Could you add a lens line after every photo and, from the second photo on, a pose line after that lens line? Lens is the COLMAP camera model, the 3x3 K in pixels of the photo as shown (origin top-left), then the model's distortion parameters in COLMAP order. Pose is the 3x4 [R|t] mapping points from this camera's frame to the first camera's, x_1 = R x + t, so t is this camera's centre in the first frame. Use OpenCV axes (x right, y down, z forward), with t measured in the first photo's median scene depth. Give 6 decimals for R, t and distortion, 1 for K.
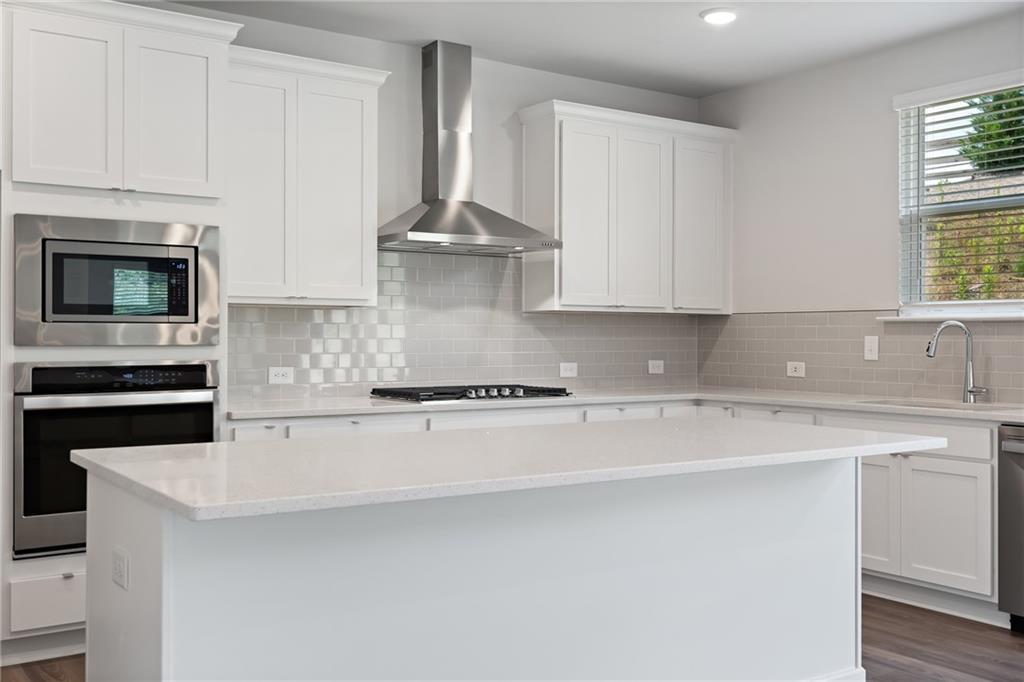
lens RADIAL K [[1020.8, 0, 512.0], [0, 1020.8, 341.0], [0, 0, 1]] dist [0.008696, 0.010526]
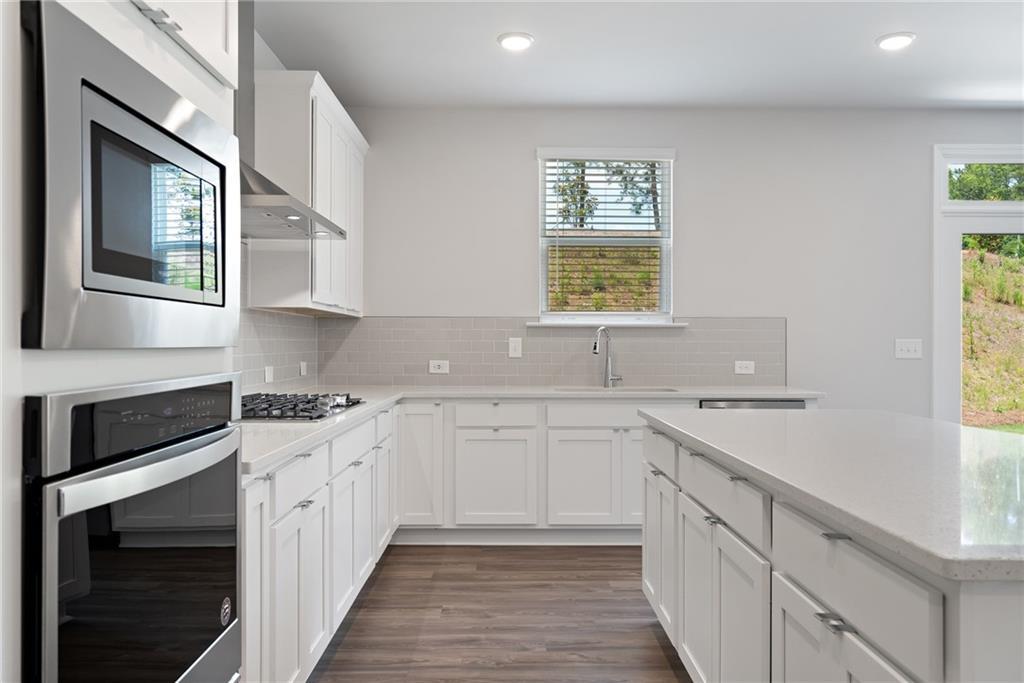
lens RADIAL K [[774.7, 0, 510.9], [0, 774.7, 348.8], [0, 0, 1]] dist [-0.000078, 0.000183]
pose [[0.563521, -0.007294, 0.826070, -0.446650], [0.002441, 0.999971, 0.007164, 0.001780], [-0.826098, -0.002020, 0.563522, 0.502277]]
